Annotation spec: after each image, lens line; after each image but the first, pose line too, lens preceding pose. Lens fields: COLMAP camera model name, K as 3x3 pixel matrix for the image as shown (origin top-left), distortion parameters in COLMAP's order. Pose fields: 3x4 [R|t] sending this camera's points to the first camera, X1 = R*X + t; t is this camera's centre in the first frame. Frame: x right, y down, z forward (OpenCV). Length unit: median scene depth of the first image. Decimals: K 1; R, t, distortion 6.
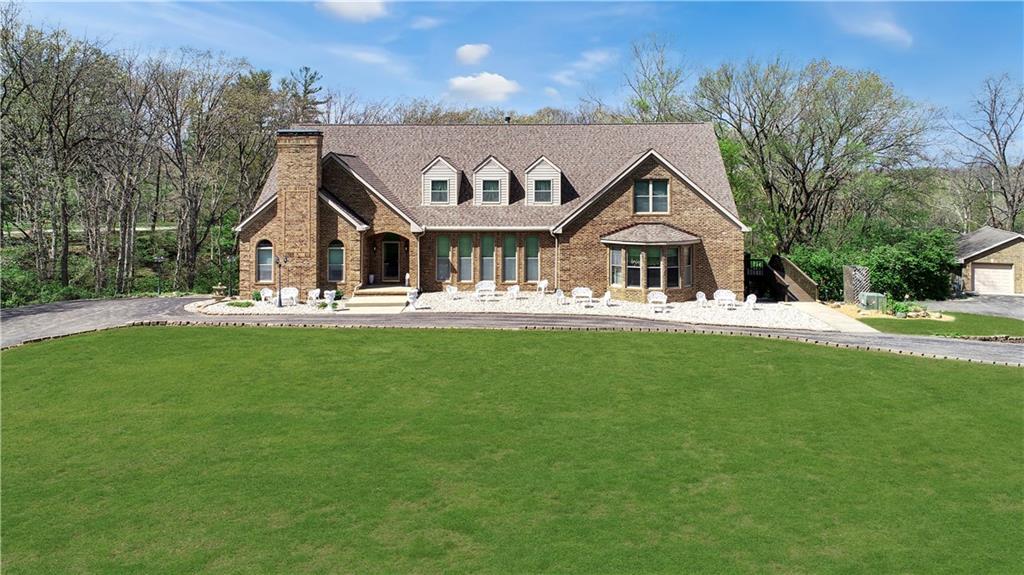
lens RADIAL K [[691.1, 0, 546.7], [0, 691.1, 260.7], [0, 0, 1]] dist [-0.002224, -0.000498]
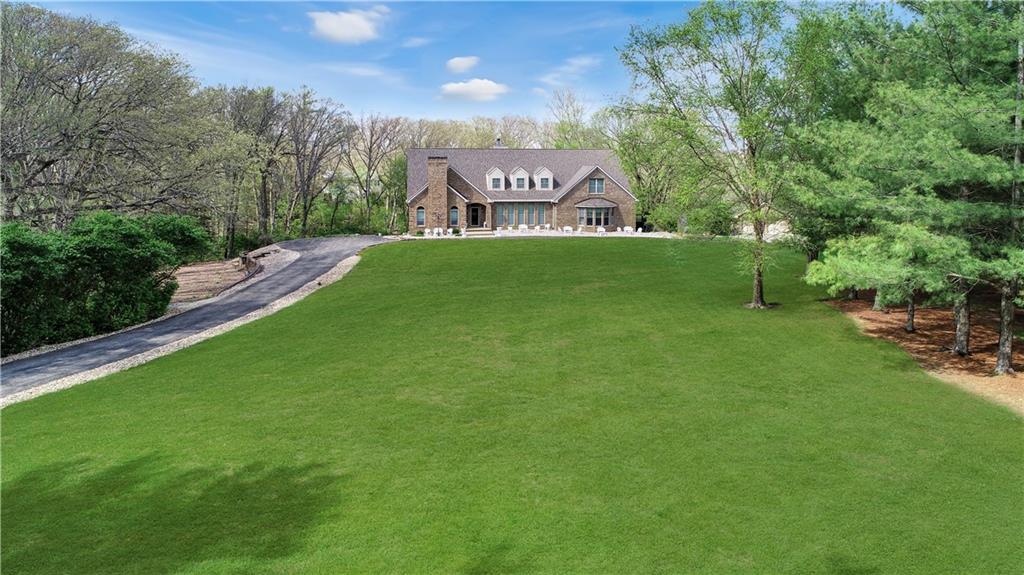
lens RADIAL K [[691.1, 0, 513.1], [0, 691.1, 280.7], [0, 0, 1]] dist [-0.002224, -0.000498]
pose [[0.990262, -0.021774, 0.137501, -0.427123], [0.014391, 0.998412, 0.054463, 0.087877], [-0.138469, -0.051954, 0.989003, -1.188725]]
